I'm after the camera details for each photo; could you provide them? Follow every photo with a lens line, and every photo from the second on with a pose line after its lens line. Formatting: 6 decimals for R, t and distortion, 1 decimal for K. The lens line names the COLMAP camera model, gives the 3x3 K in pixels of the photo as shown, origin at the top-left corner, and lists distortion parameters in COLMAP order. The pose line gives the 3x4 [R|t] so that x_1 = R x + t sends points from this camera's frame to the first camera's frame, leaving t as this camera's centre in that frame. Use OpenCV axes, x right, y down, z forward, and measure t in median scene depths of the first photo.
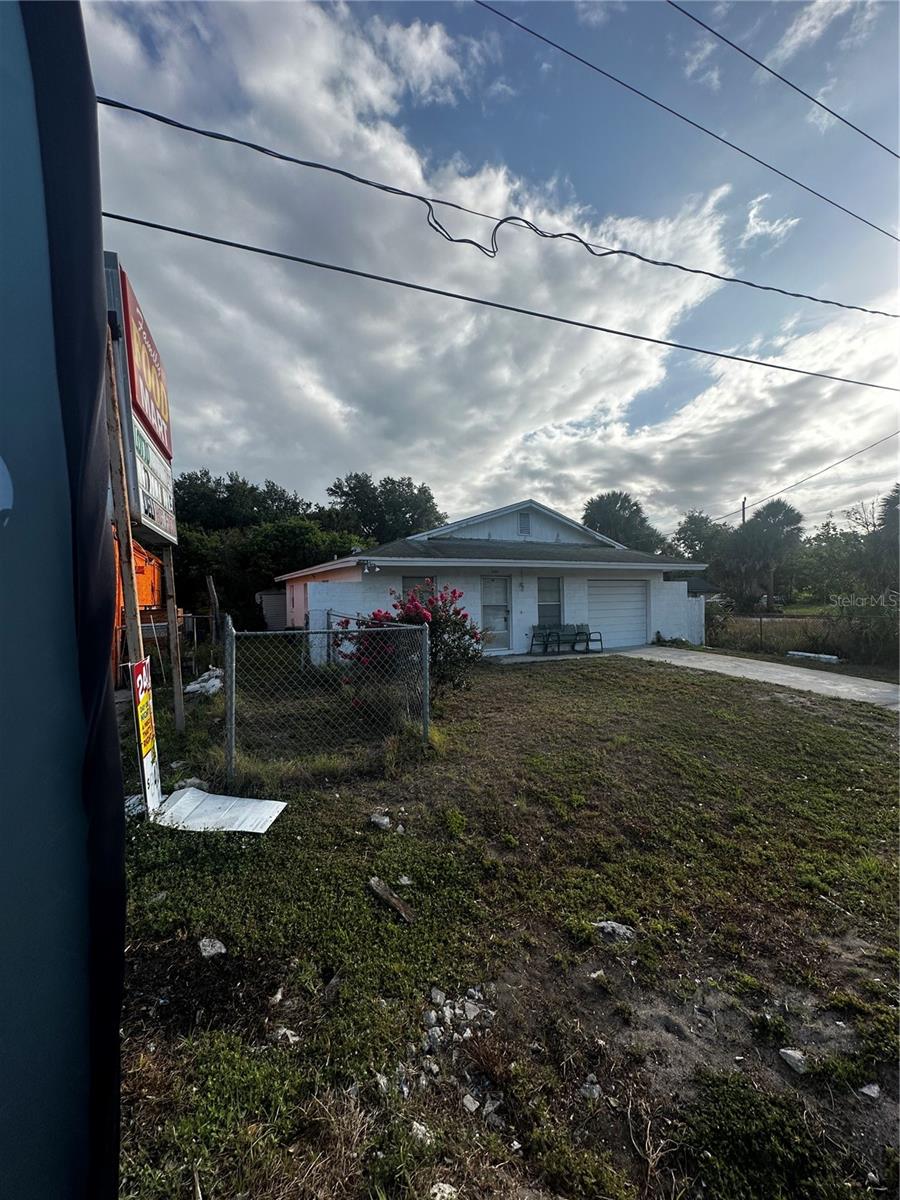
lens RADIAL K [[479.4, 0, 450.0], [0, 479.4, 600.0], [0, 0, 1]] dist [-0.002375, 0.000741]
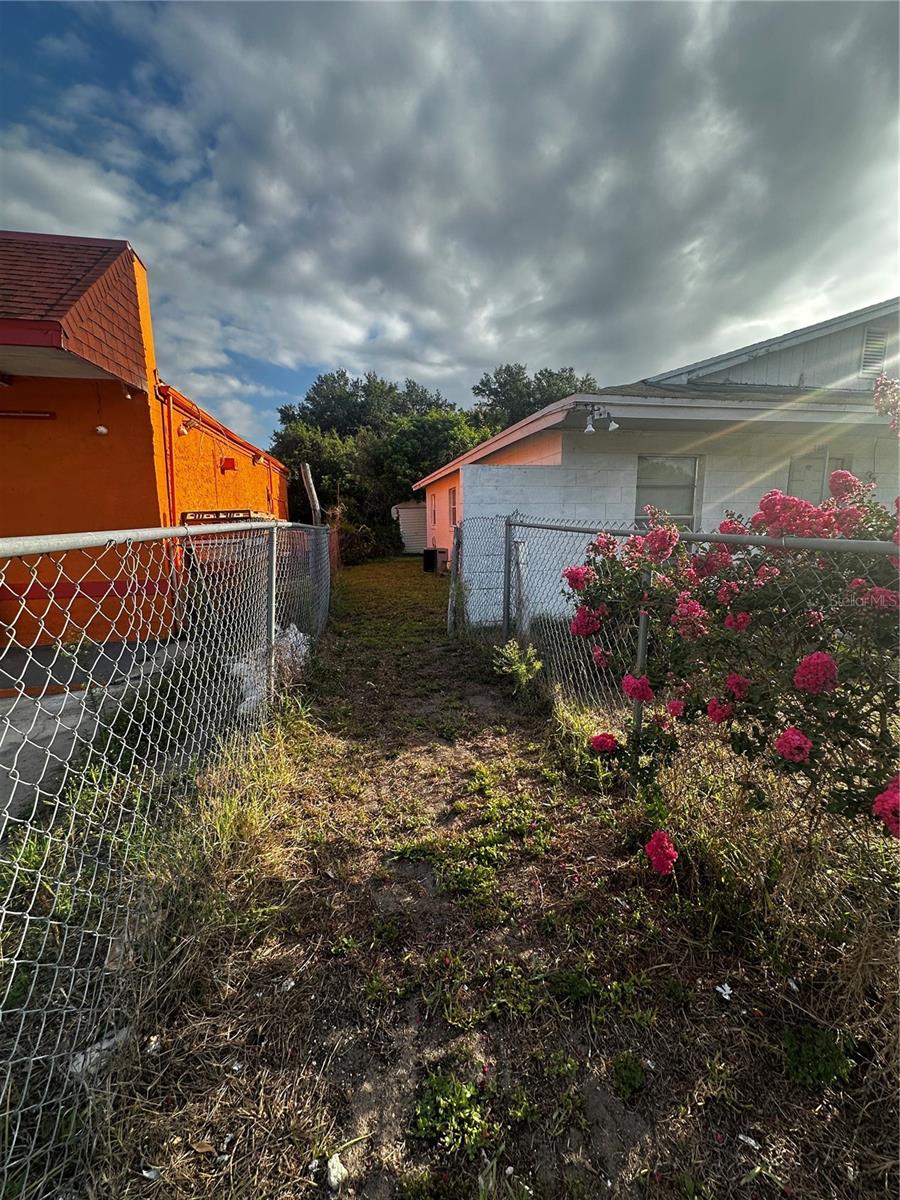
lens RADIAL K [[479.4, 0, 450.0], [0, 479.4, 600.0], [0, 0, 1]] dist [-0.002375, 0.000741]
pose [[0.959924, 0.056159, -0.274575, -0.110190], [-0.012069, 0.987092, 0.159697, 0.017626], [0.279999, -0.149983, 0.948212, 0.337398]]
